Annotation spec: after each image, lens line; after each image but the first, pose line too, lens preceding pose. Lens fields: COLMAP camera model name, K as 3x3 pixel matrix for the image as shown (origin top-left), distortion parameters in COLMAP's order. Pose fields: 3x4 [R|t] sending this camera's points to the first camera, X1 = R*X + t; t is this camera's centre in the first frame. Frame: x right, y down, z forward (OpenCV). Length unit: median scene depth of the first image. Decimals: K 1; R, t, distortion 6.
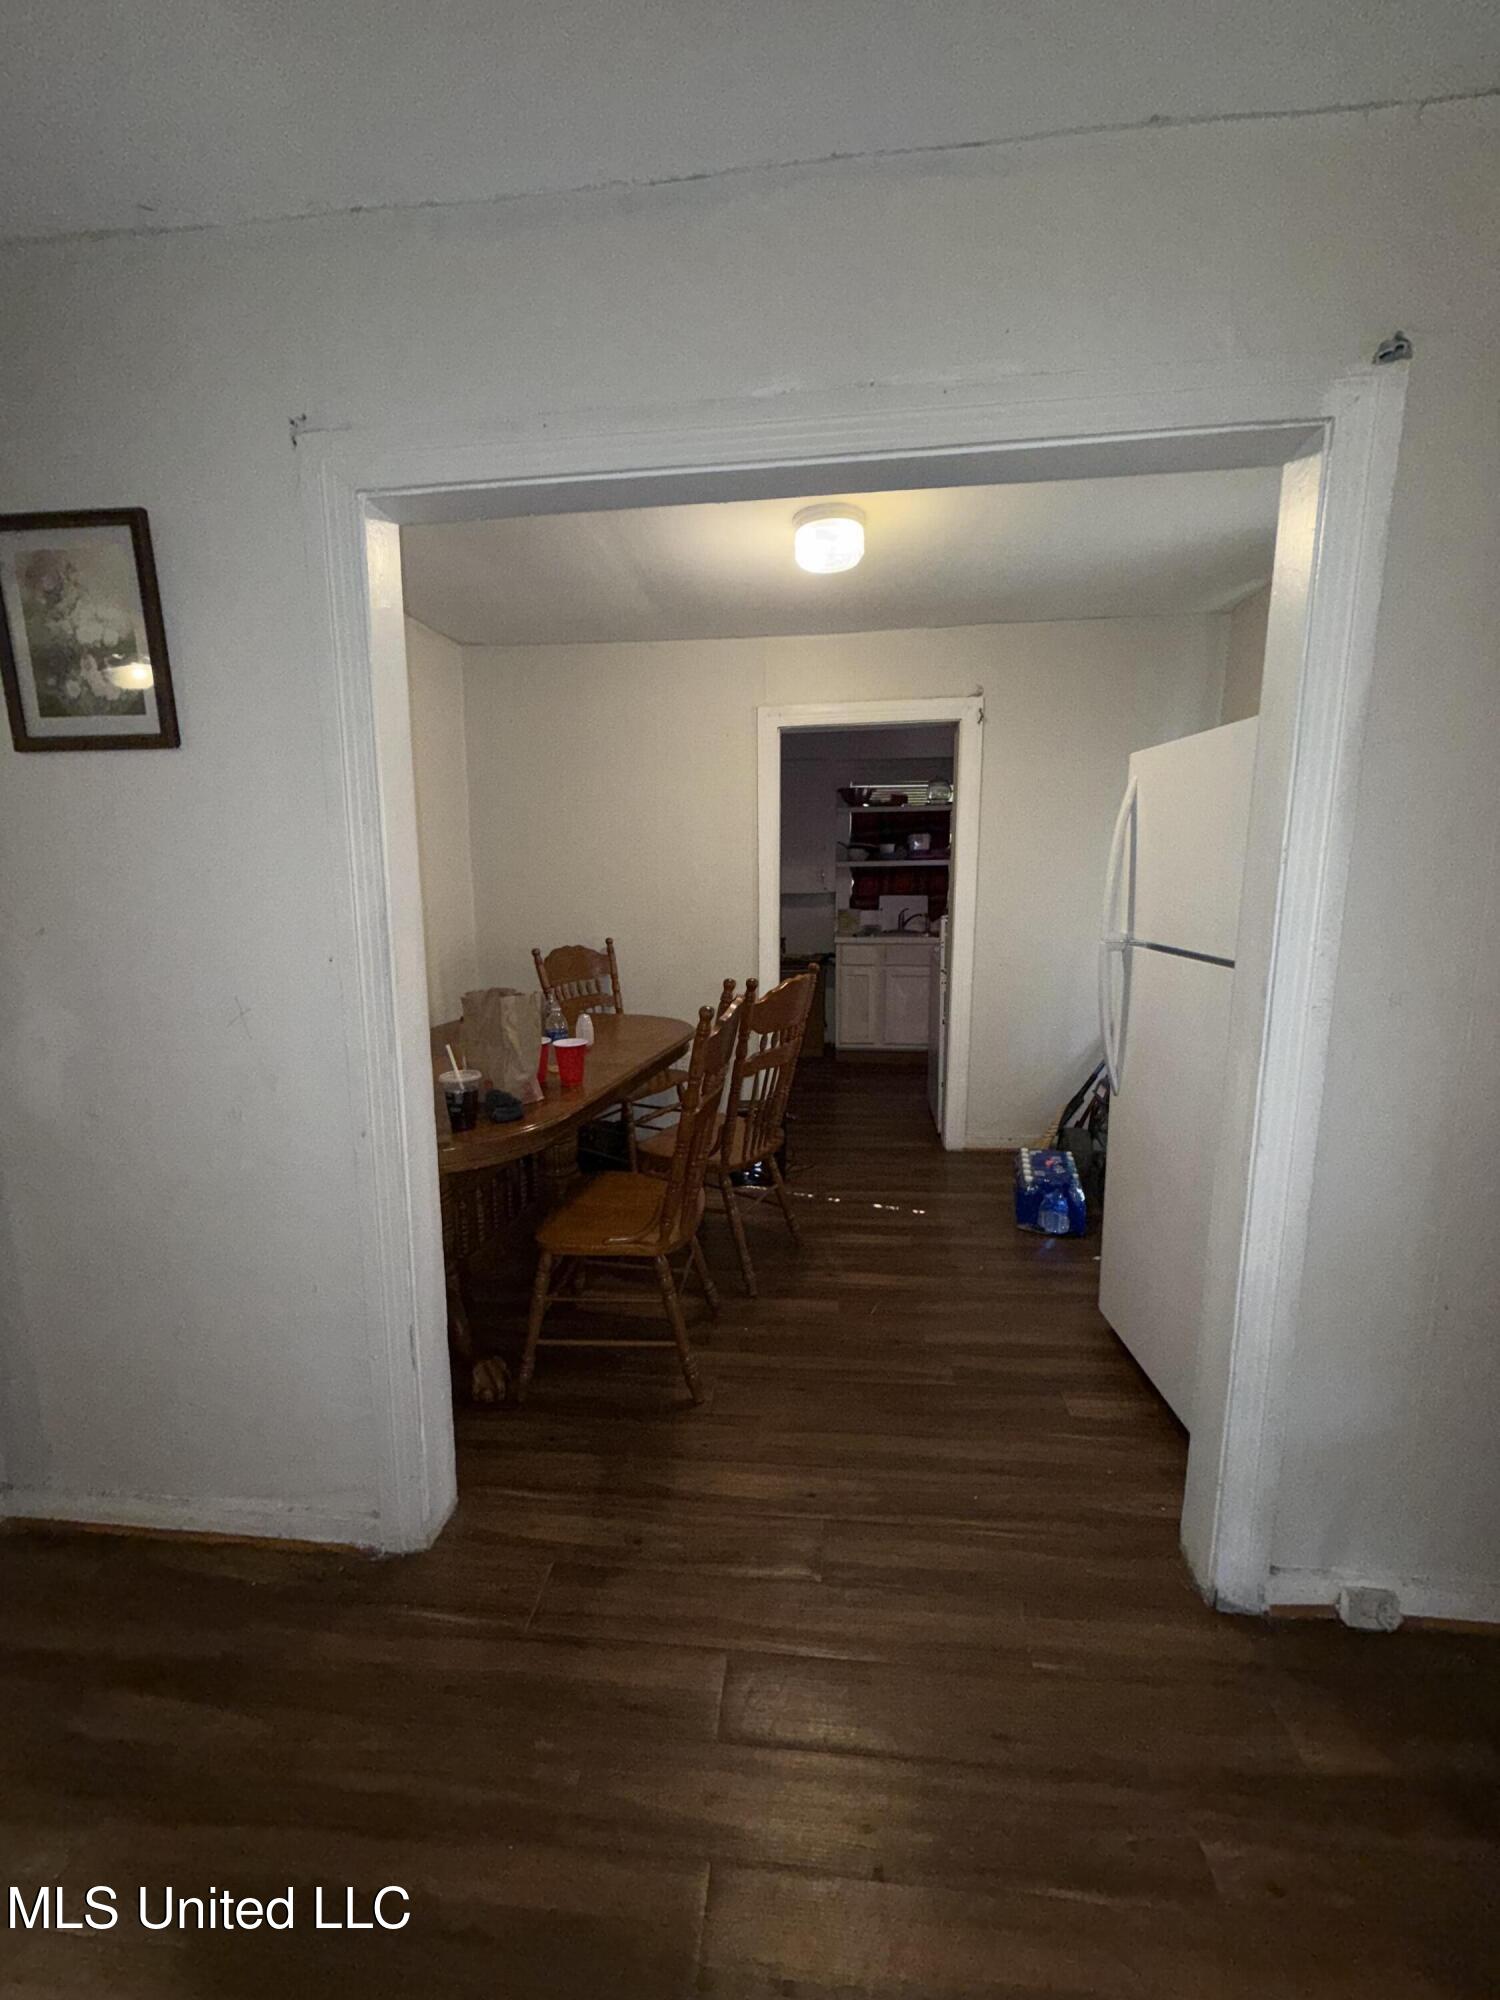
lens RADIAL K [[799.1, 0, 748.9], [0, 799.1, 987.4], [0, 0, 1]] dist [0.006927, 0.000200]
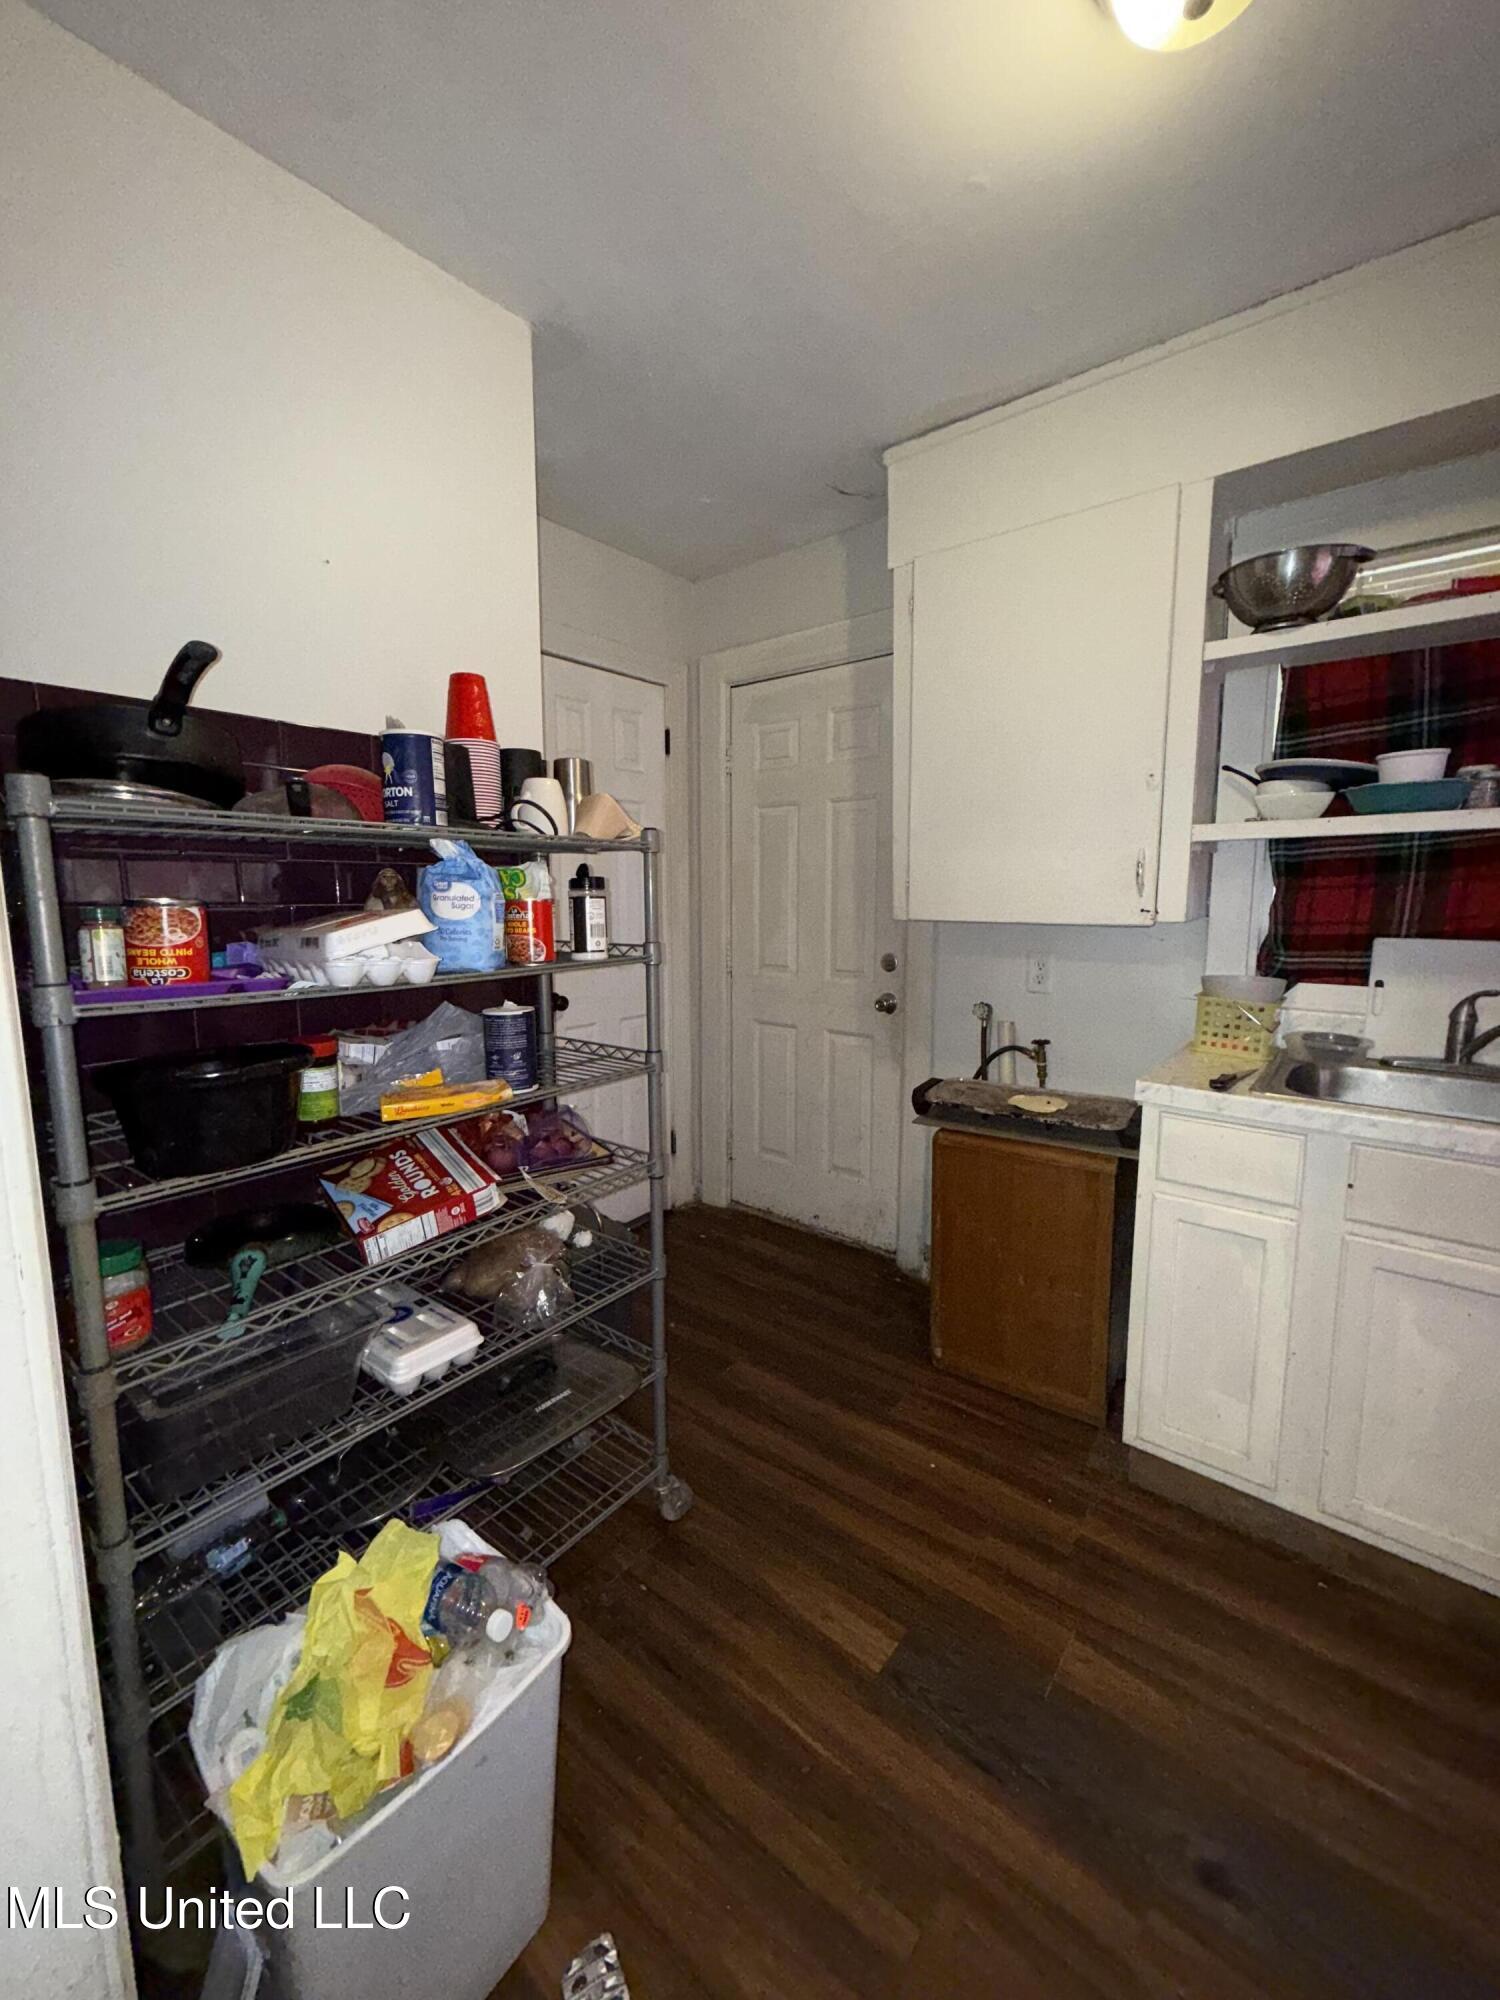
lens RADIAL K [[799.1, 0, 748.9], [0, 799.1, 987.4], [0, 0, 1]] dist [0.006927, 0.000200]
pose [[0.837371, 0.072888, -0.541754, 0.136105], [-0.074806, 0.997026, 0.018516, -0.086960], [0.541492, 0.025021, 0.840333, 0.640886]]
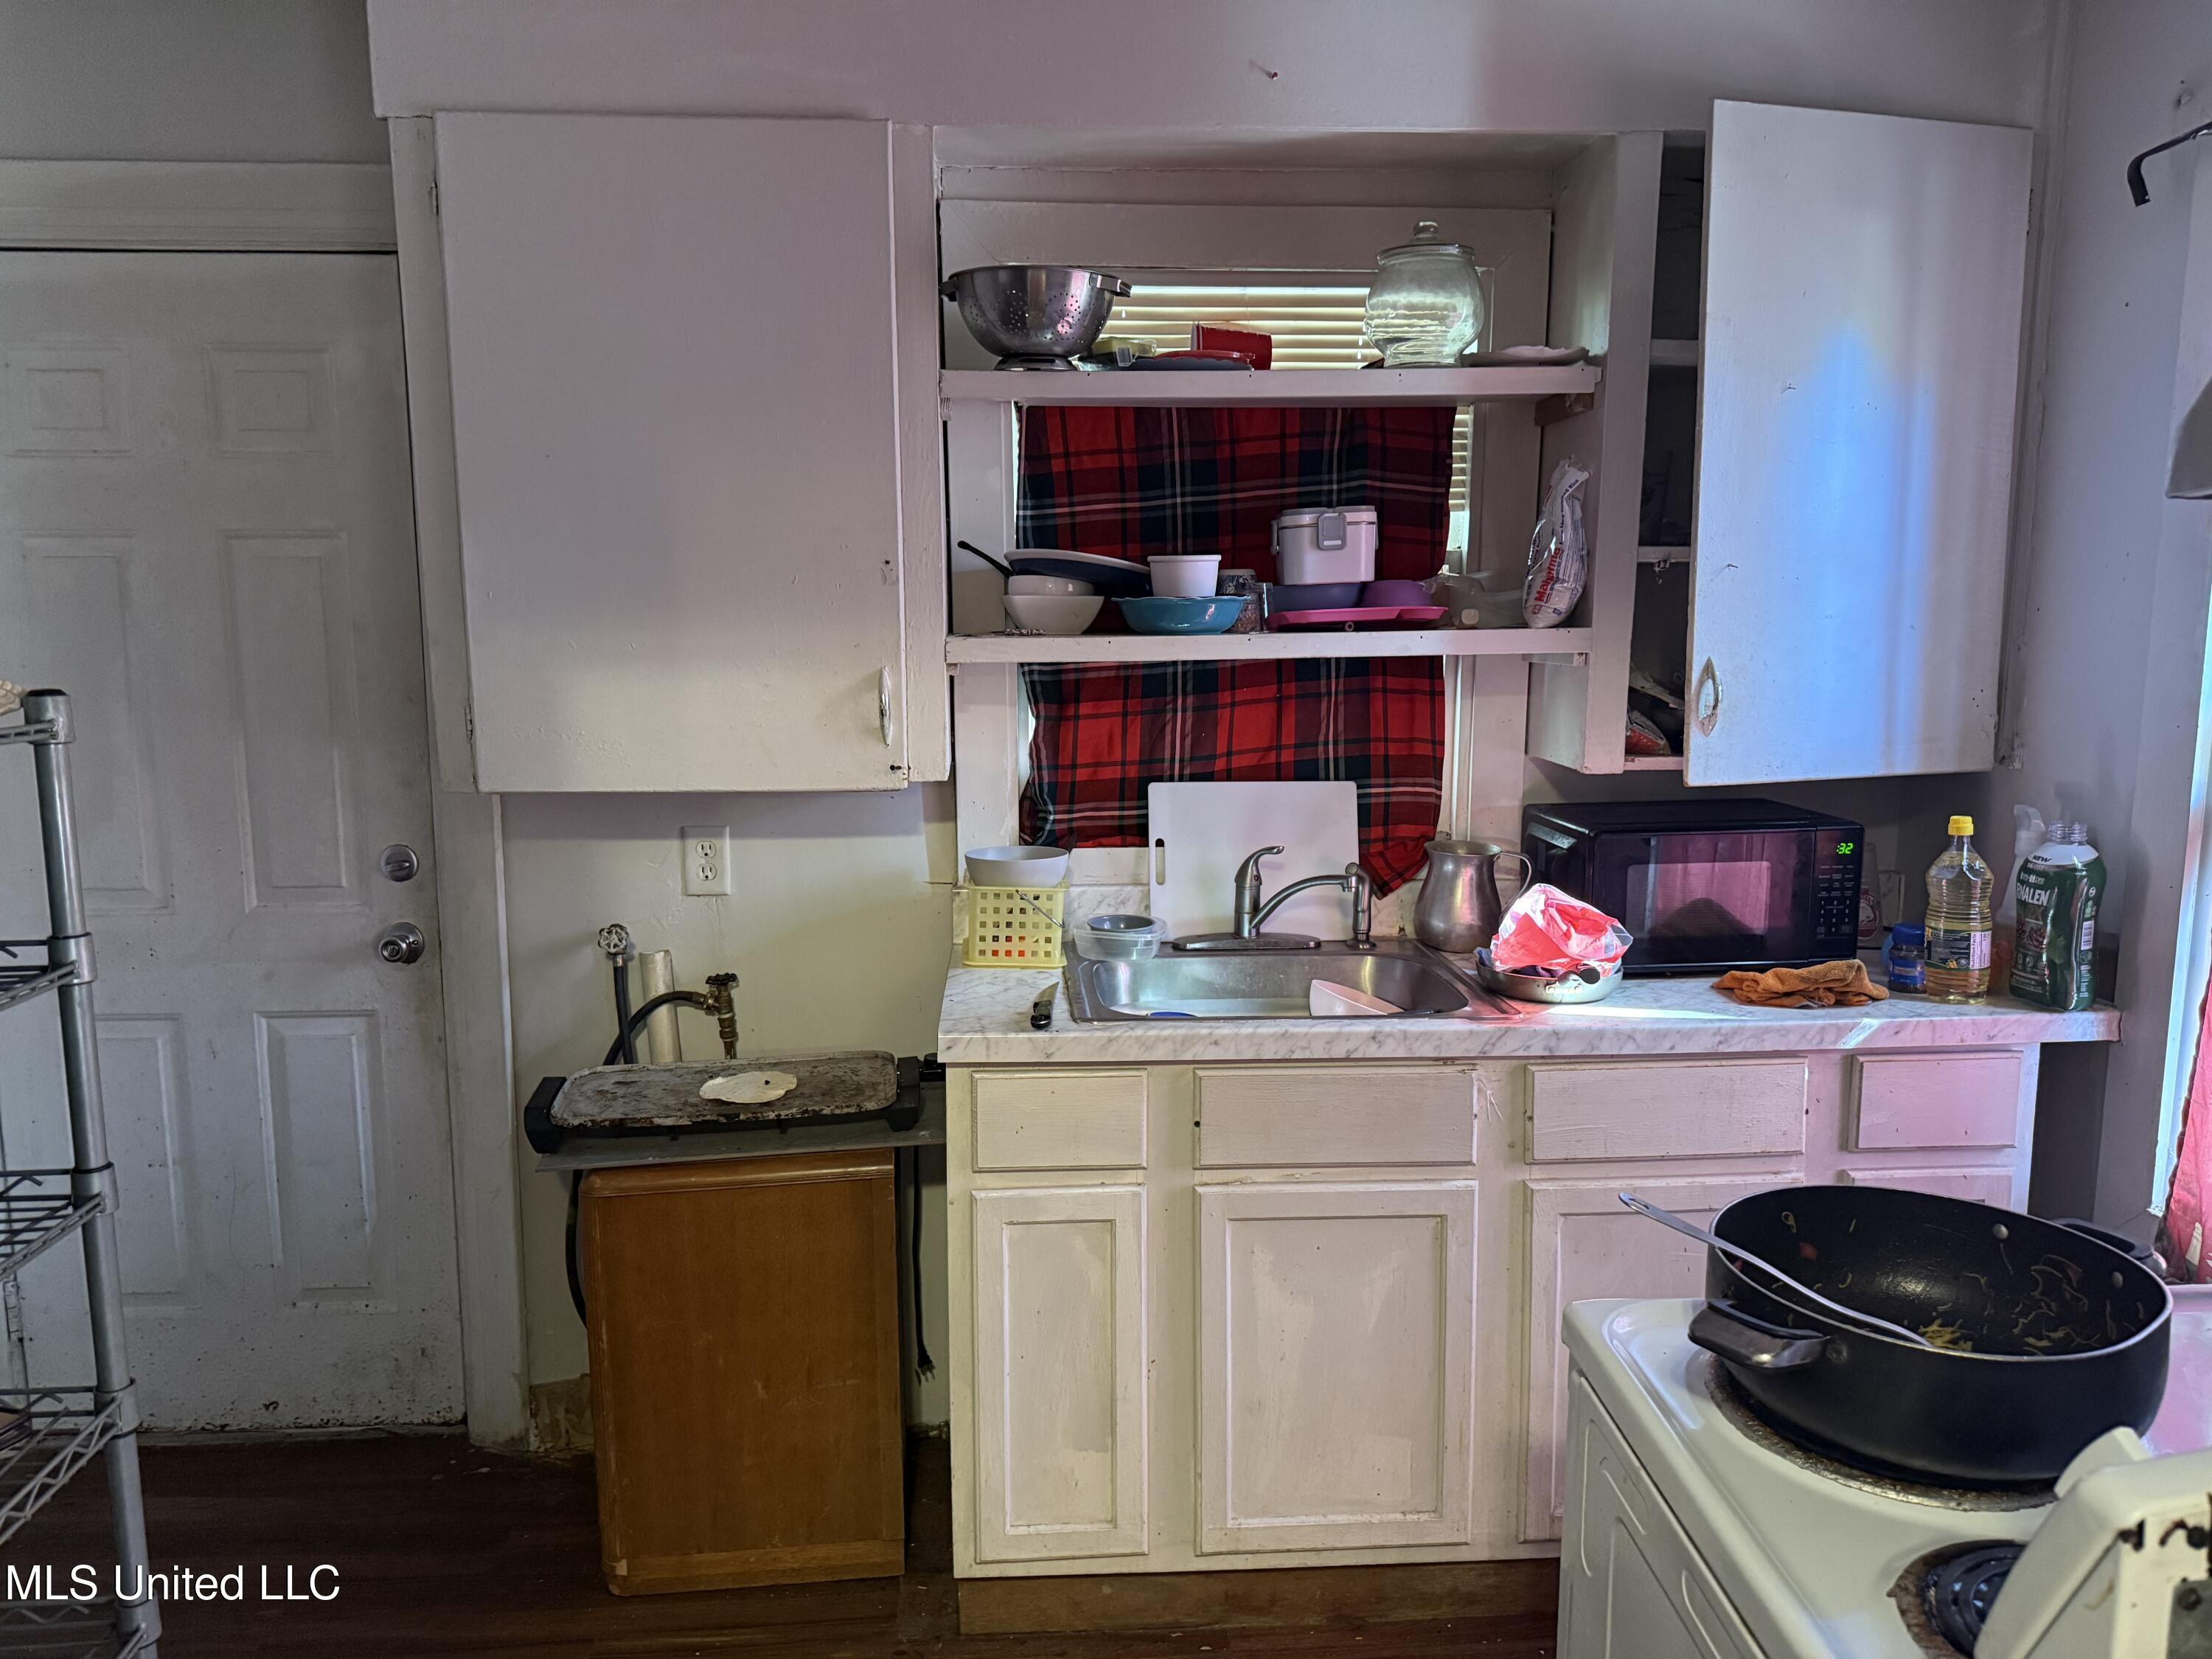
lens RADIAL K [[1523.5, 0, 1106.0], [0, 1523.5, 829.5], [0, 0, 1]] dist [0.089271, -0.126196]
pose [[0.987761, -0.019433, 0.154763, 0.086596], [0.018991, 0.999810, 0.004339, -0.107208], [-0.154818, -0.001347, 0.987942, 0.592802]]
